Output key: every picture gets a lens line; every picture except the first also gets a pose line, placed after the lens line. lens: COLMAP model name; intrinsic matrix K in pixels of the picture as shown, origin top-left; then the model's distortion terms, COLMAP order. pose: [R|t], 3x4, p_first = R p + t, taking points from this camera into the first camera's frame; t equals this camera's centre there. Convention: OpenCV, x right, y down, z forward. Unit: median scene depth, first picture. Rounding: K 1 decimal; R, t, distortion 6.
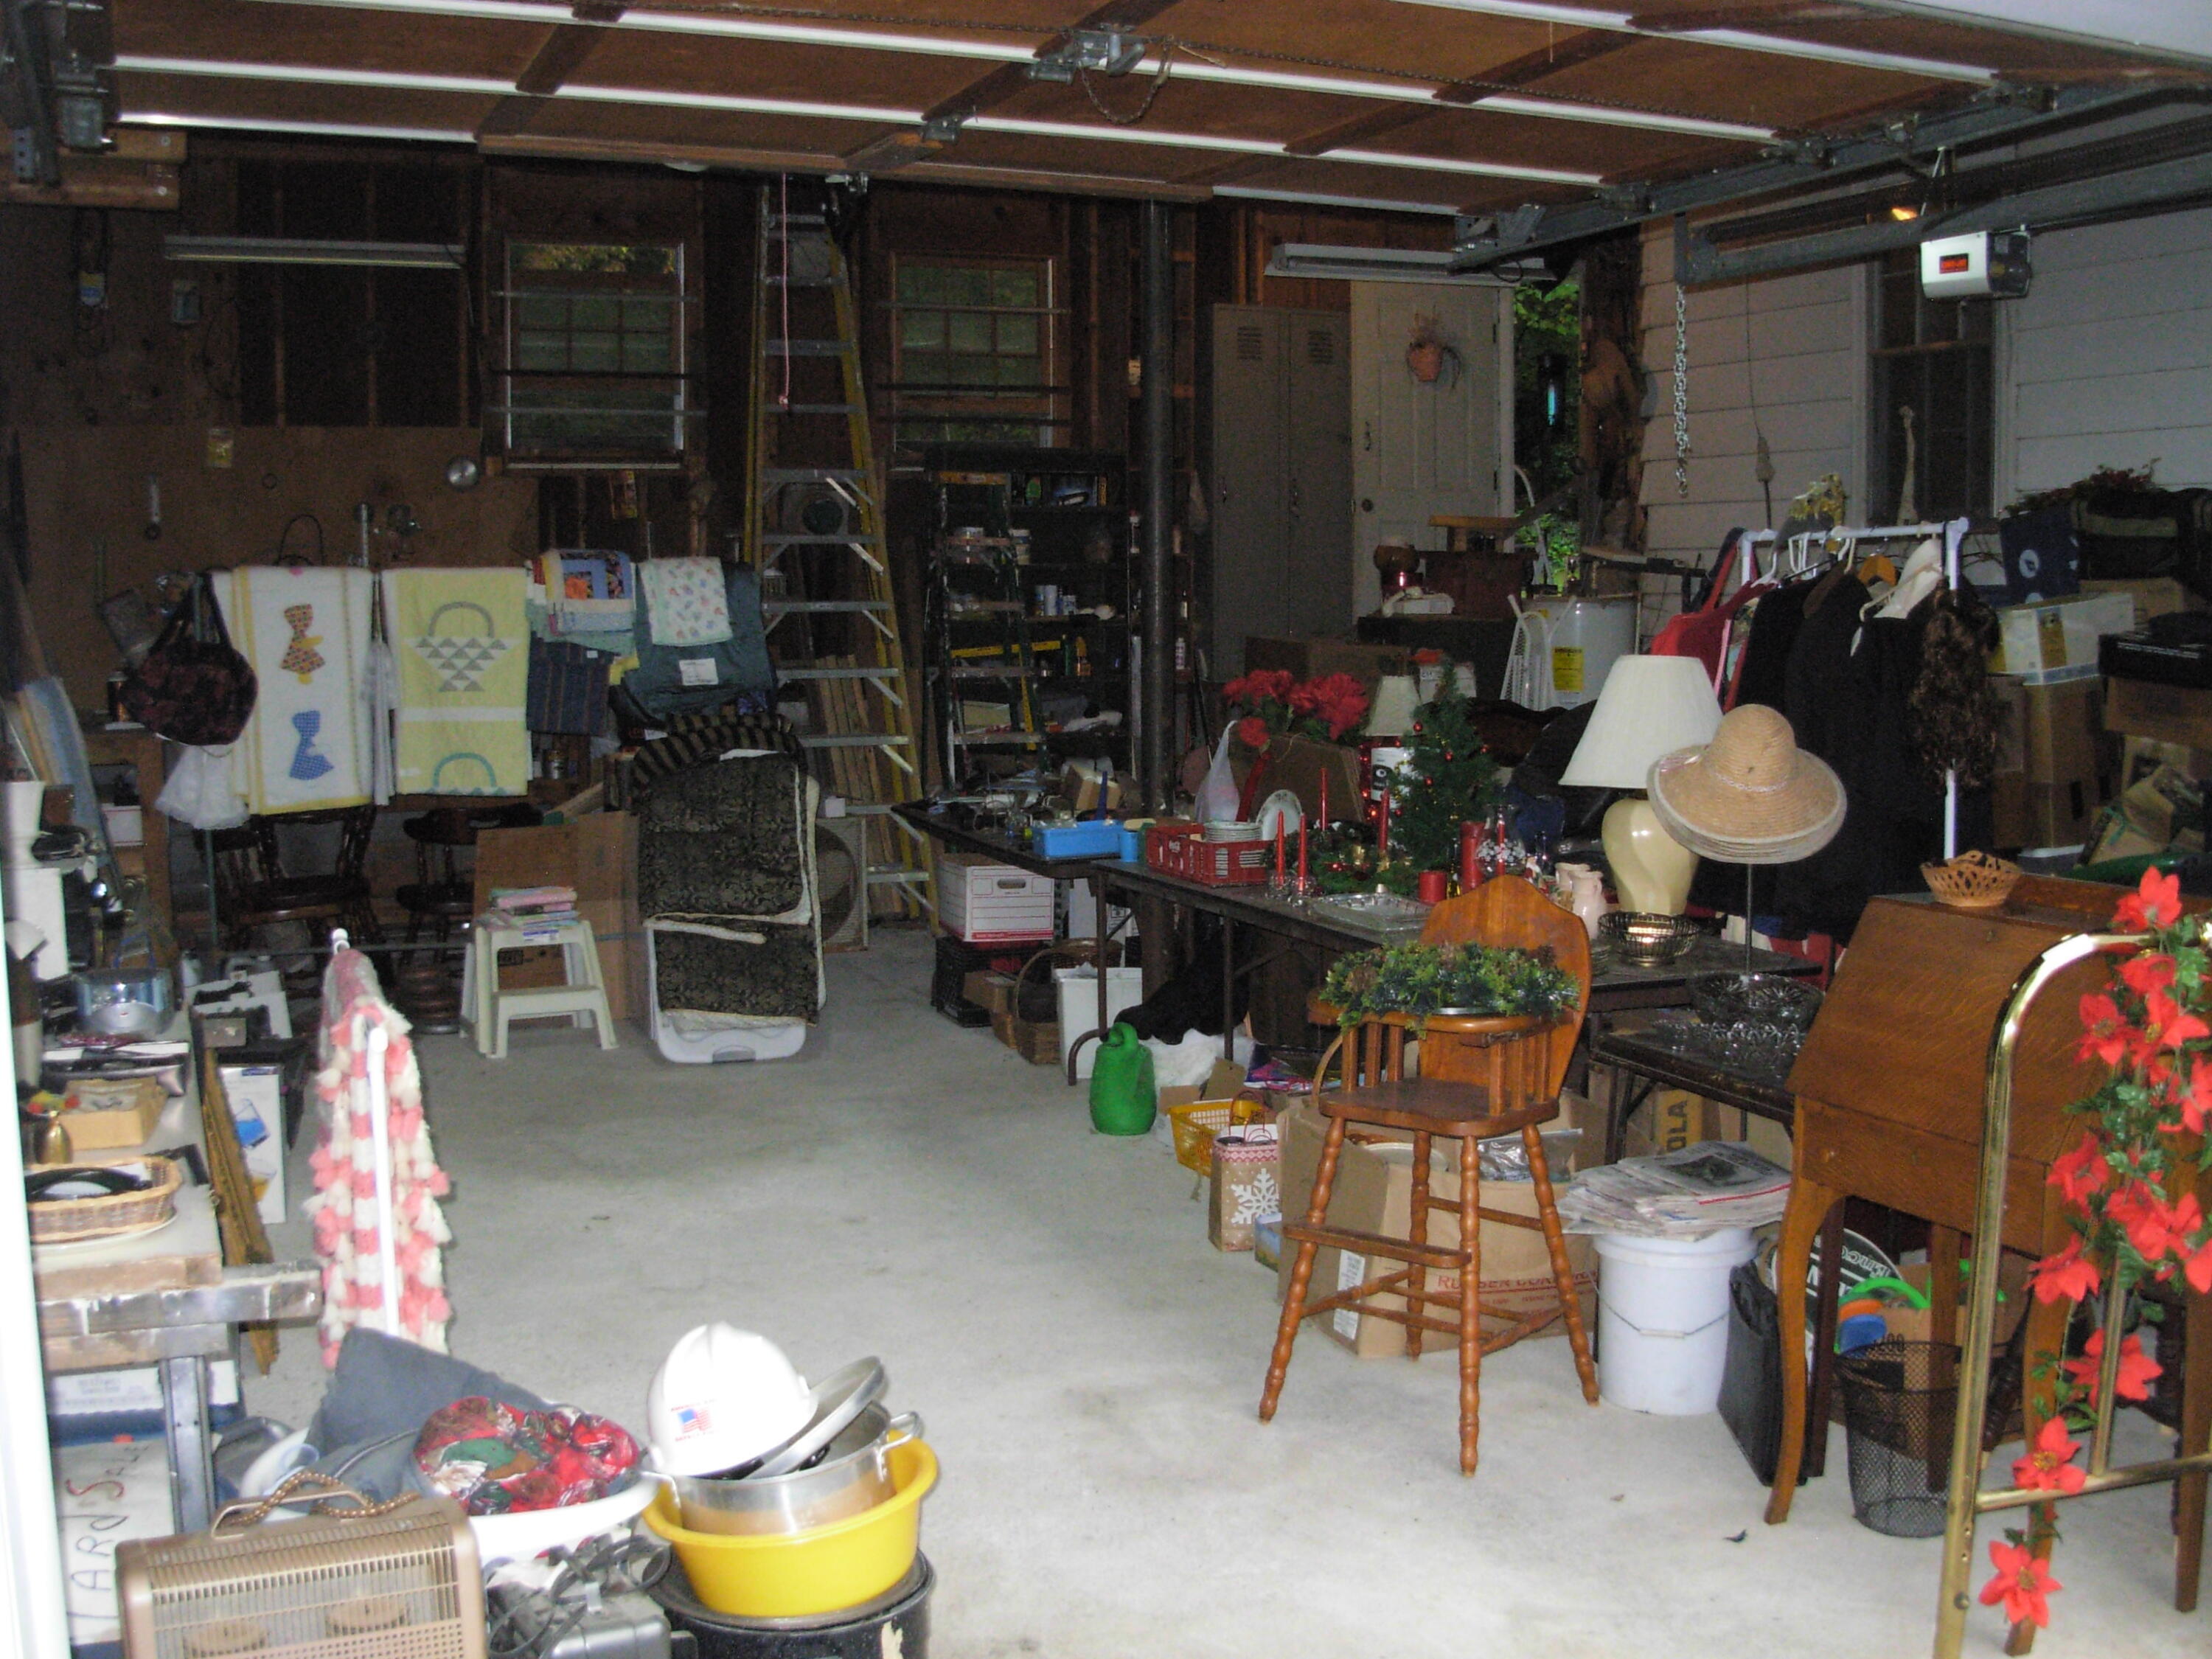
lens RADIAL K [[2347.4, 0, 1115.0], [0, 2347.4, 862.3], [0, 0, 1]] dist [-0.253628, 0.187455]
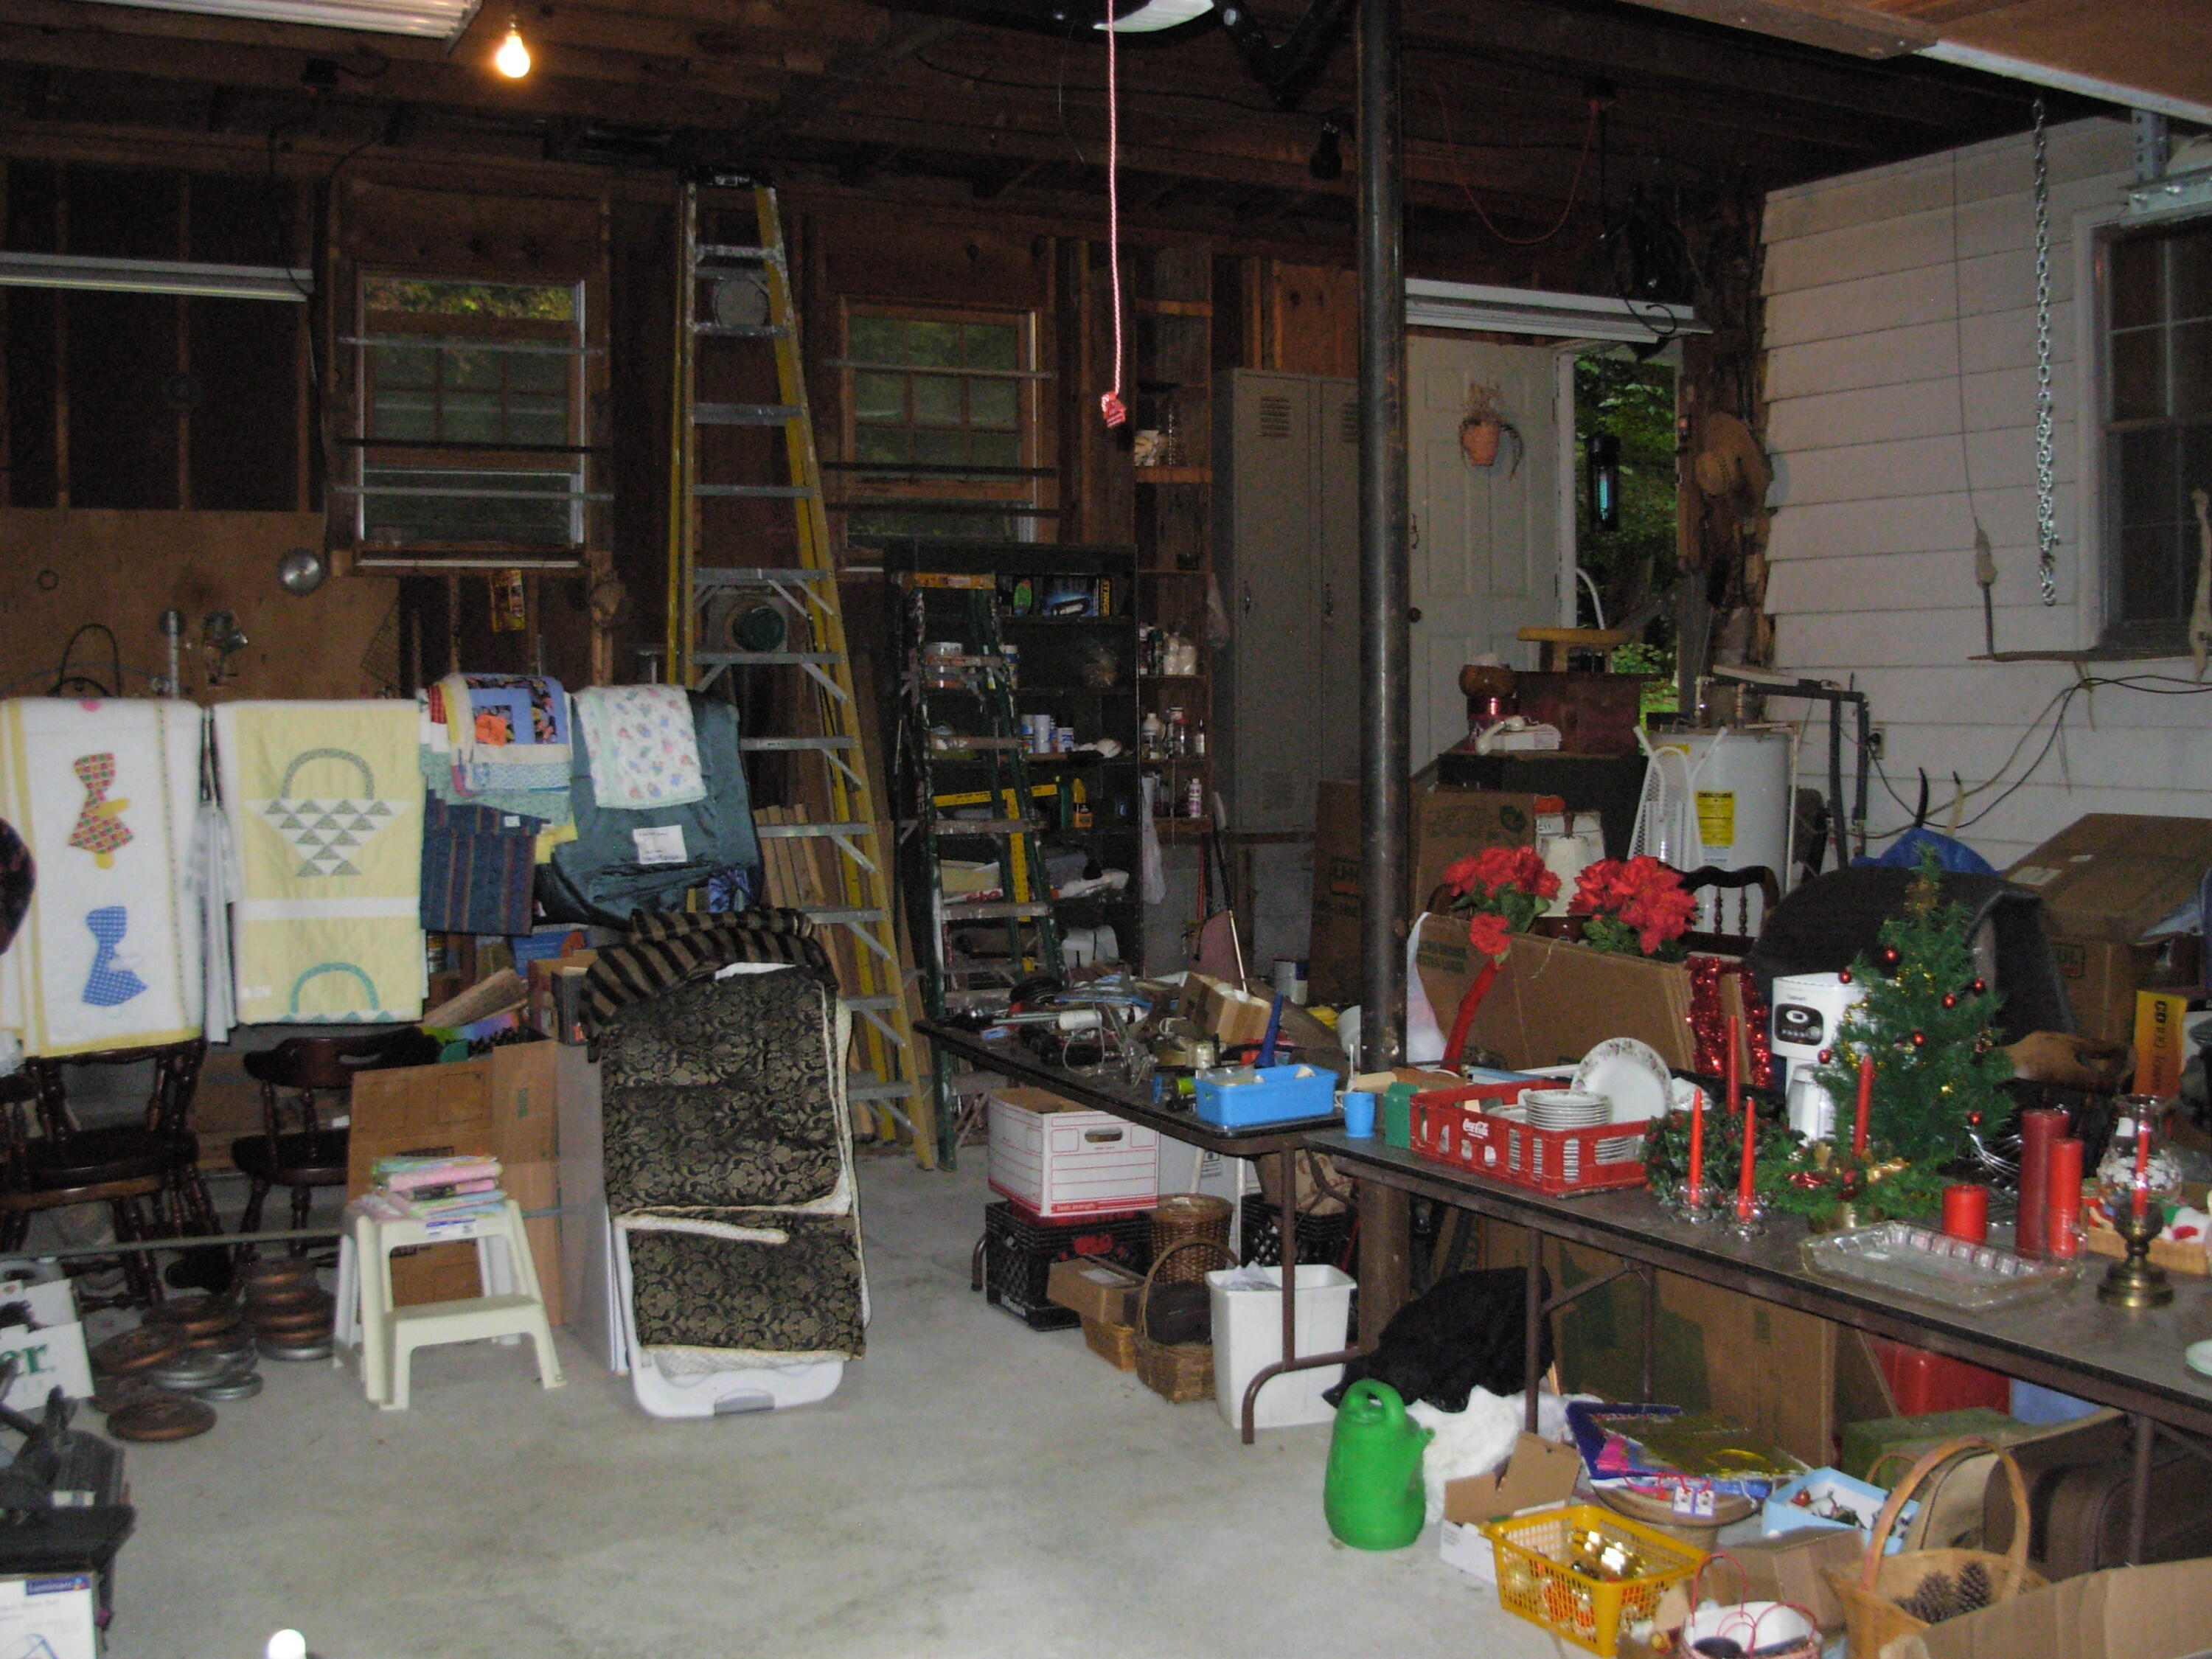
lens RADIAL K [[2347.4, 0, 1115.0], [0, 2347.4, 862.3], [0, 0, 1]] dist [-0.253628, 0.187455]
pose [[0.995512, -0.009756, 0.094132, -0.107861], [0.014181, 0.998820, -0.046452, -0.041606], [-0.093568, 0.047579, 0.994475, 0.276065]]
